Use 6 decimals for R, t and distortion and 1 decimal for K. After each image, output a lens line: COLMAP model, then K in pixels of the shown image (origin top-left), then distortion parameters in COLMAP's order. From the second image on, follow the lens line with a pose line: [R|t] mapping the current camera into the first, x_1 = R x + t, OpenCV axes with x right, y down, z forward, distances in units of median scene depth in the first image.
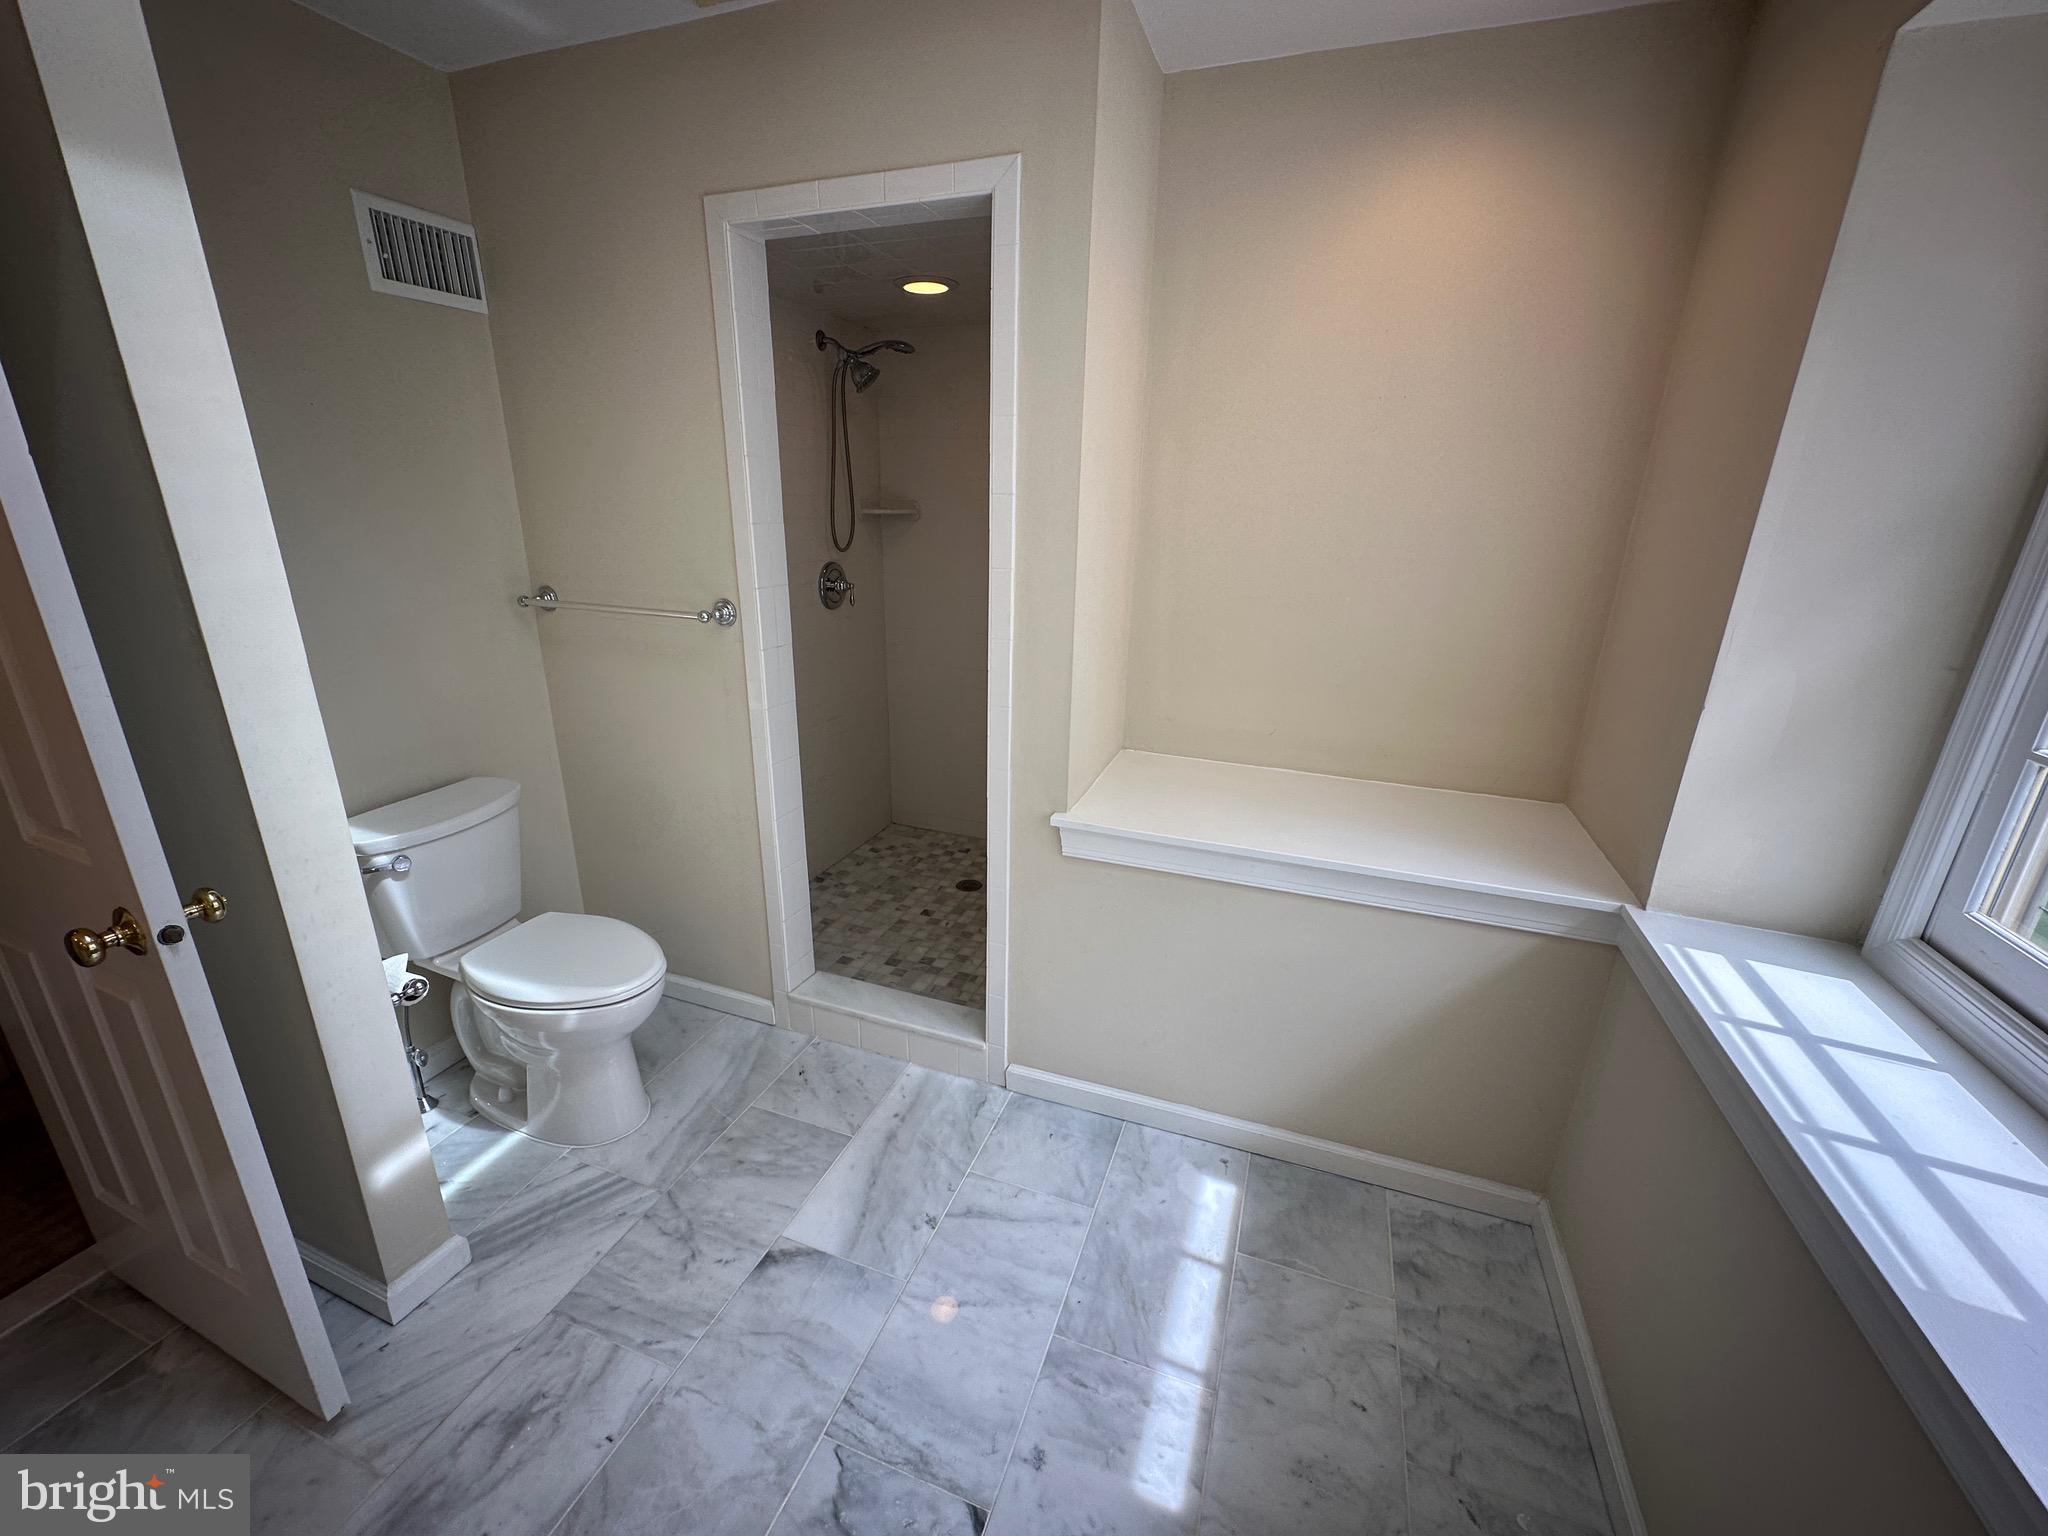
lens RADIAL K [[815.9, 0, 1023.2], [0, 815.9, 766.7], [0, 0, 1]] dist [-0.001477, 0.001653]
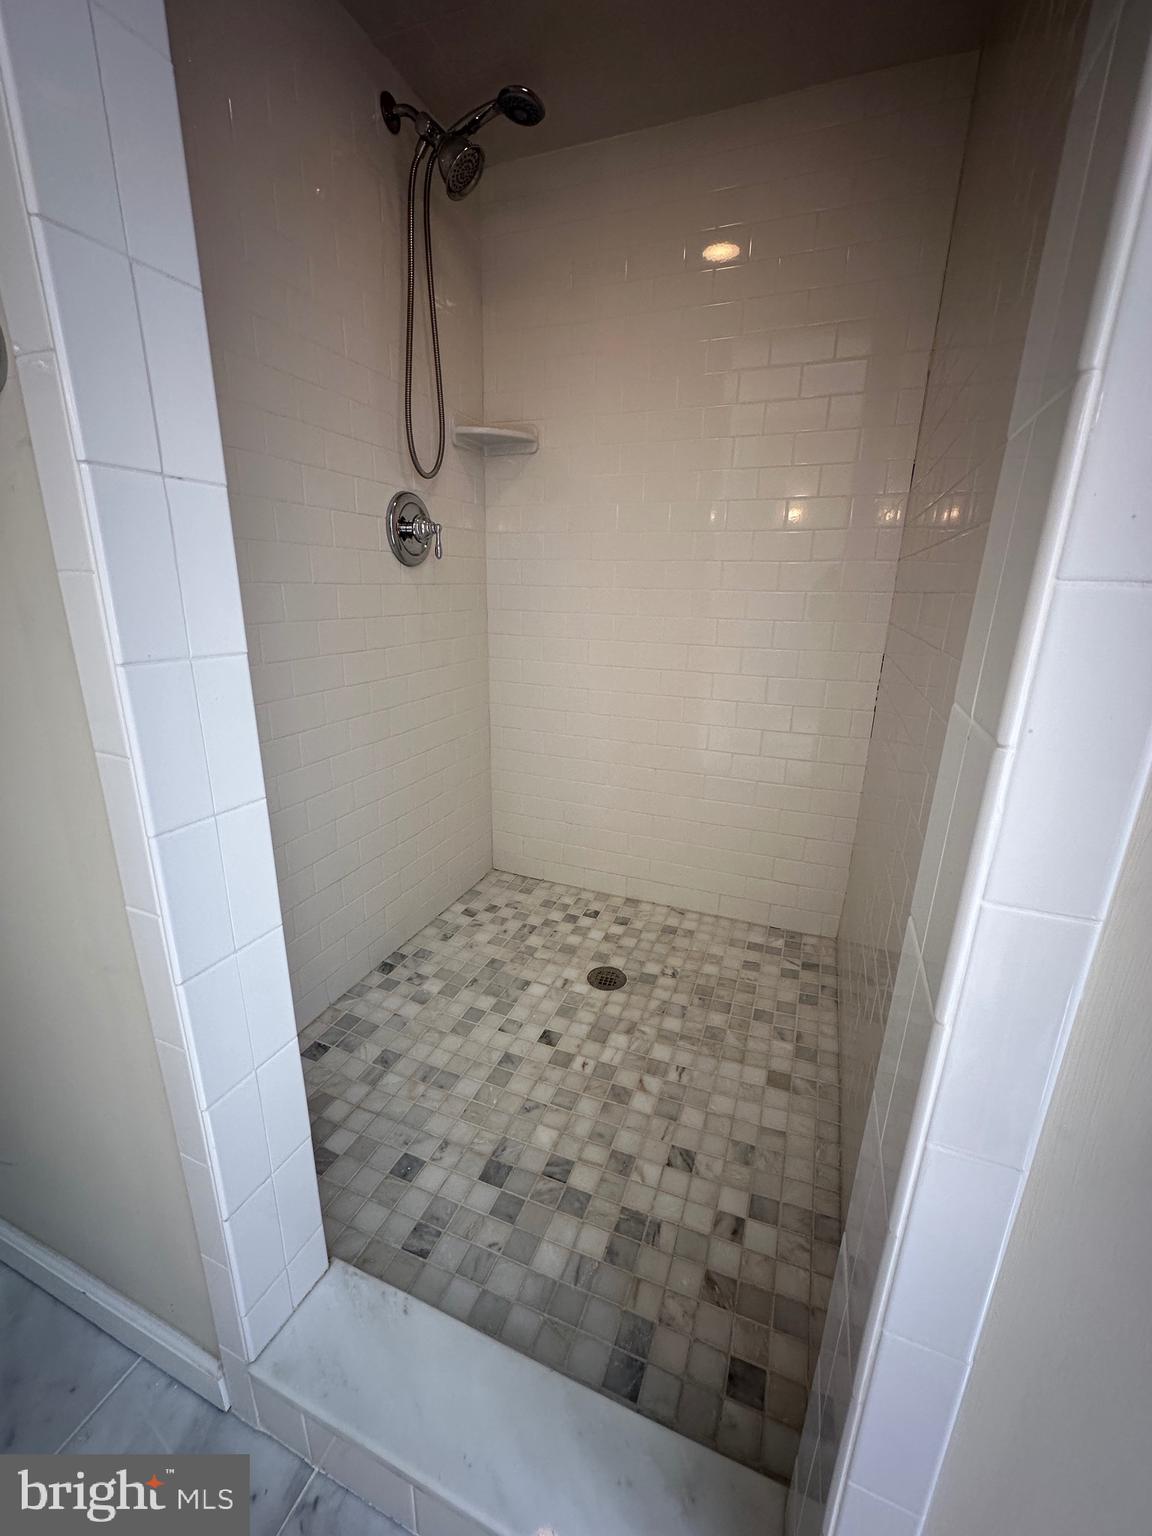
lens RADIAL K [[611.9, 0, 575.0], [0, 611.9, 763.4], [0, 0, 1]] dist [-0.001477, 0.001653]
pose [[0.999753, 0.006647, -0.021219, -0.086783], [-0.007346, 0.999428, -0.033026, -0.016087], [0.020987, 0.033173, 0.999229, 0.508310]]
